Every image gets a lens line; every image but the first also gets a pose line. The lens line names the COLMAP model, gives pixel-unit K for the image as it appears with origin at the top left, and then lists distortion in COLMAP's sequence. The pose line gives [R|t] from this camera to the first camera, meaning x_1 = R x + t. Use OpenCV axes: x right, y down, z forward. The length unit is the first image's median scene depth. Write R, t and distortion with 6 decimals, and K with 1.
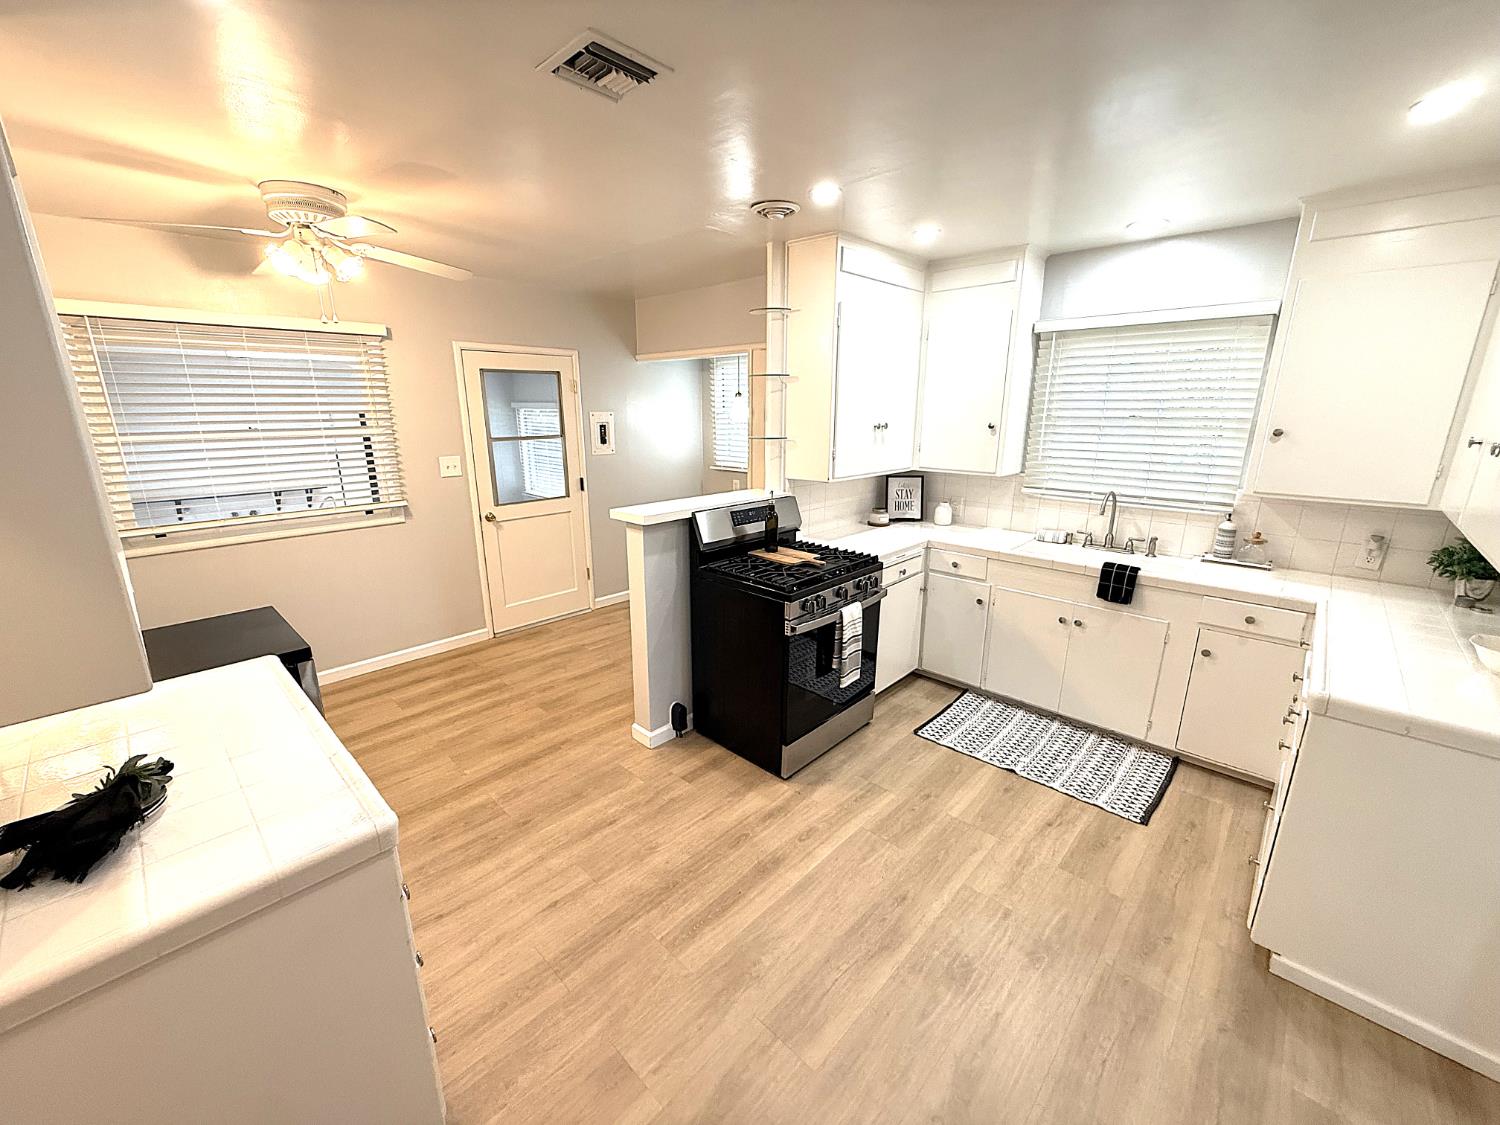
lens RADIAL K [[597.9, 0, 744.8], [0, 597.9, 564.4], [0, 0, 1]] dist [0.001951, 0.000047]
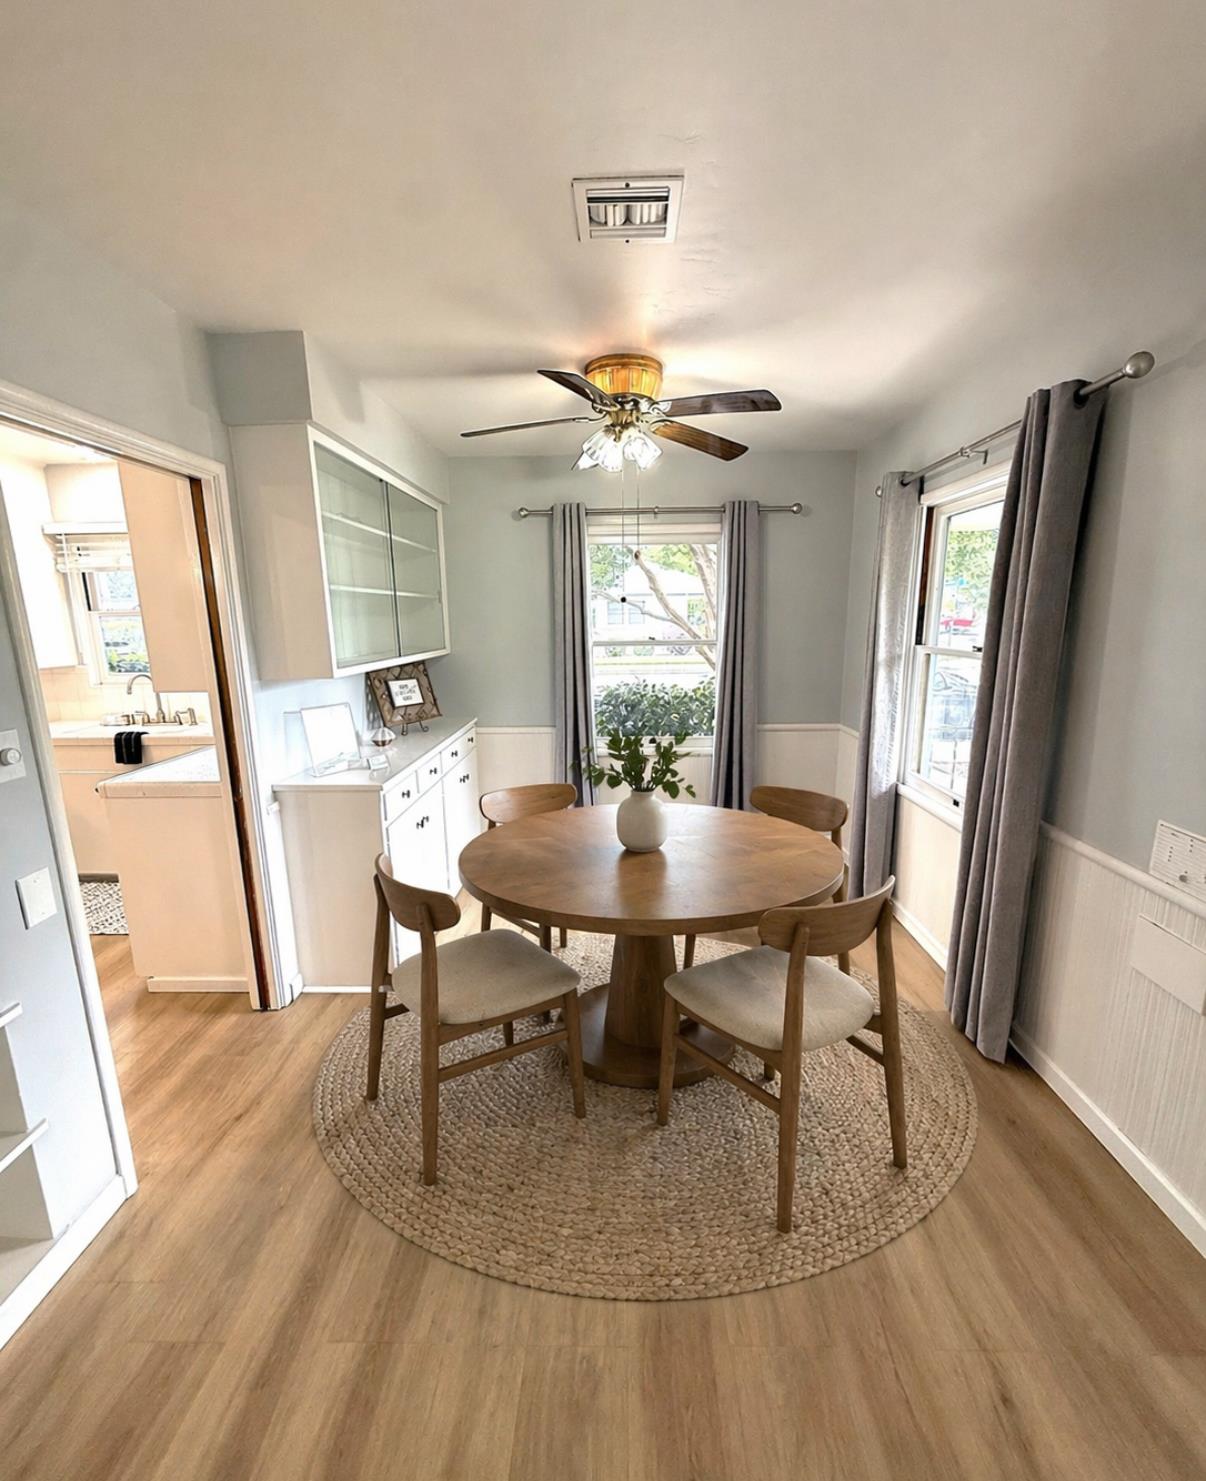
lens RADIAL K [[637.1, 0, 596.6], [0, 637.1, 751.4], [0, 0, 1]] dist [0.005079, 0.000578]
pose [[0.736345, -0.149206, 0.659949, 0.446652], [0.185498, 0.982528, 0.015164, 0.180218], [-0.650681, 0.111253, 0.751157, -0.513109]]
